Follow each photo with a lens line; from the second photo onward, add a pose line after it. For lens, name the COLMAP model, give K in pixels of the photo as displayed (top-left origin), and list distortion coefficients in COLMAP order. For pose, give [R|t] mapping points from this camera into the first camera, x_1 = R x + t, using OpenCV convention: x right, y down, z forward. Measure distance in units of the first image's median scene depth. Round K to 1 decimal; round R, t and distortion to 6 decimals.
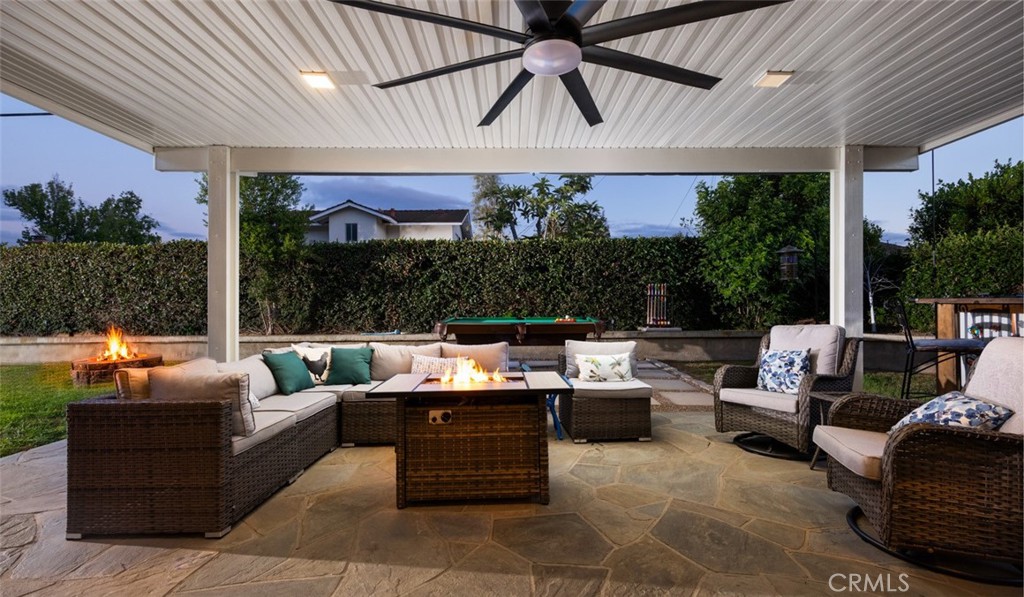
lens RADIAL K [[451.7, 0, 514.3], [0, 451.7, 303.6], [0, 0, 1]] dist [0.000276, 0.000014]
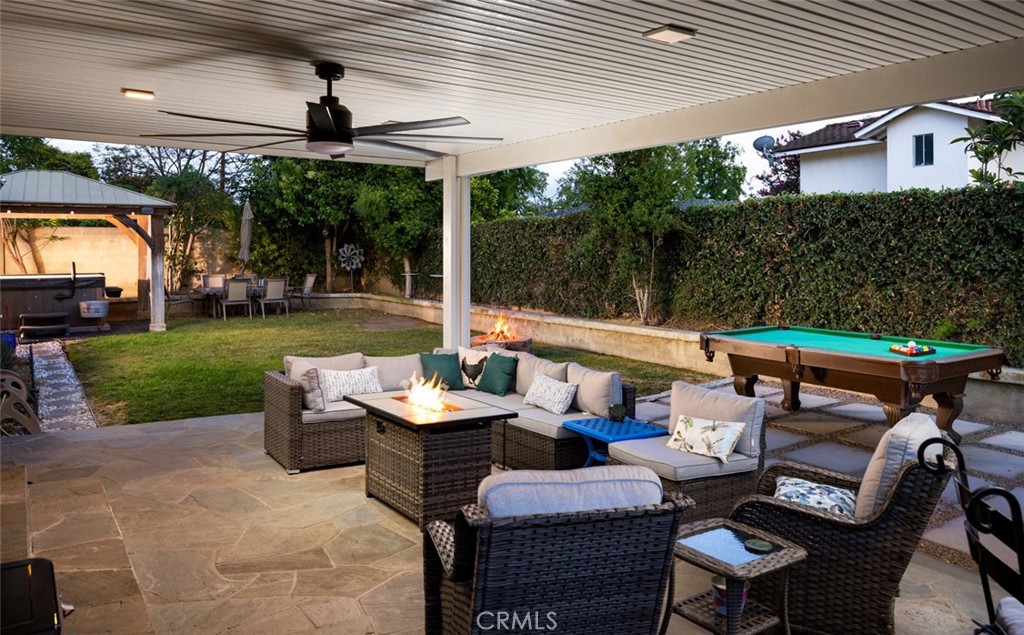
lens RADIAL K [[772.0, 0, 512.0], [0, 772.0, 316.1], [0, 0, 1]] dist [-0.012440, -0.002298]
pose [[0.547500, 0.070840, -0.833802, 0.460849], [-0.007798, 0.996799, 0.079568, -0.052954], [0.836769, -0.037062, 0.546300, 0.061087]]
